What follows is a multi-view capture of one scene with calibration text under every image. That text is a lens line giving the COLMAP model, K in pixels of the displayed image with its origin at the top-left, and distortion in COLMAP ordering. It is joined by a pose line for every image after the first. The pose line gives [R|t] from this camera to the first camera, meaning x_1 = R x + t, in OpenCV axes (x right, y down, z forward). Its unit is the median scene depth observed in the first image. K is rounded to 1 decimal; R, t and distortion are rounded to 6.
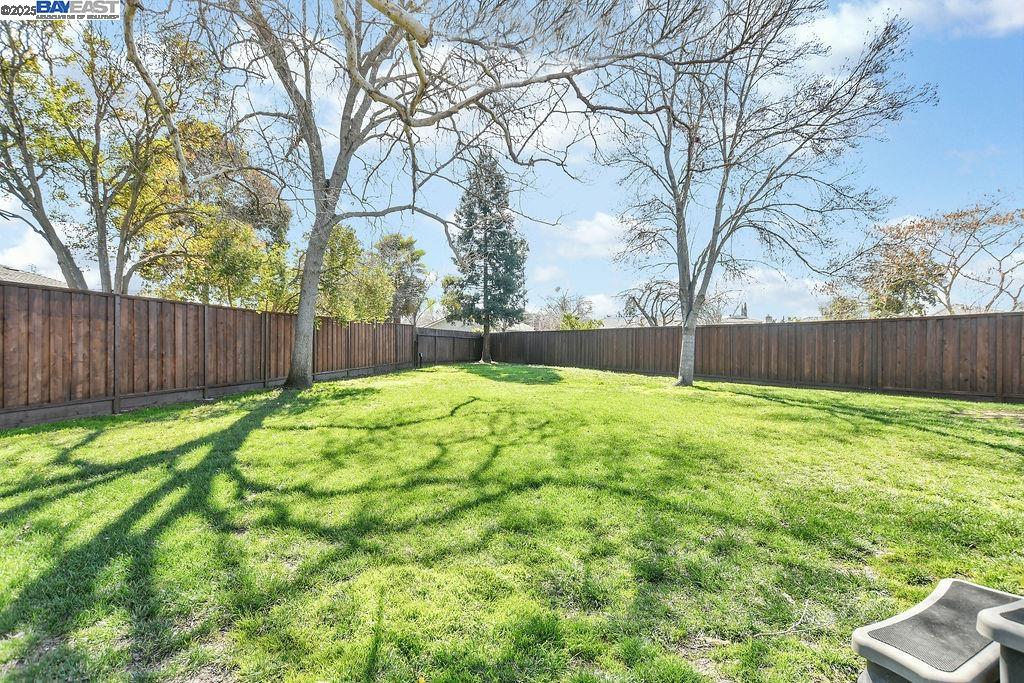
lens RADIAL K [[481.6, 0, 510.3], [0, 481.6, 340.6], [0, 0, 1]] dist [-0.033968, 0.005417]
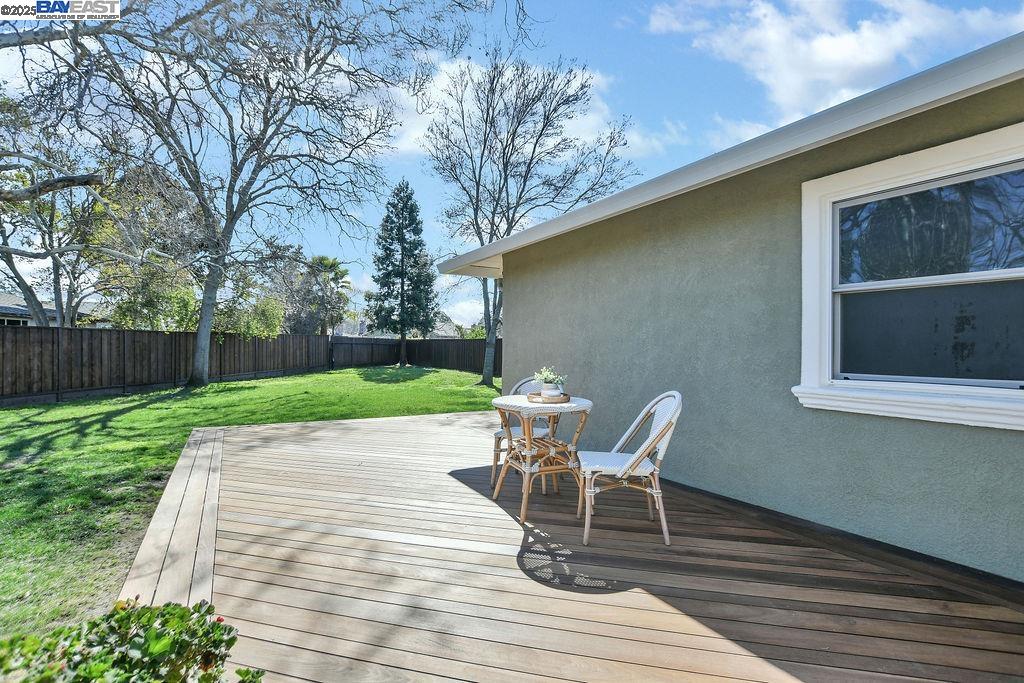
lens RADIAL K [[481.6, 0, 513.3], [0, 481.6, 341.5], [0, 0, 1]] dist [-0.033968, 0.005417]
pose [[0.999554, 0.002888, 0.029732, 0.452499], [-0.002989, 0.999990, 0.003379, -0.041225], [-0.029722, -0.003466, 0.999552, -0.438355]]
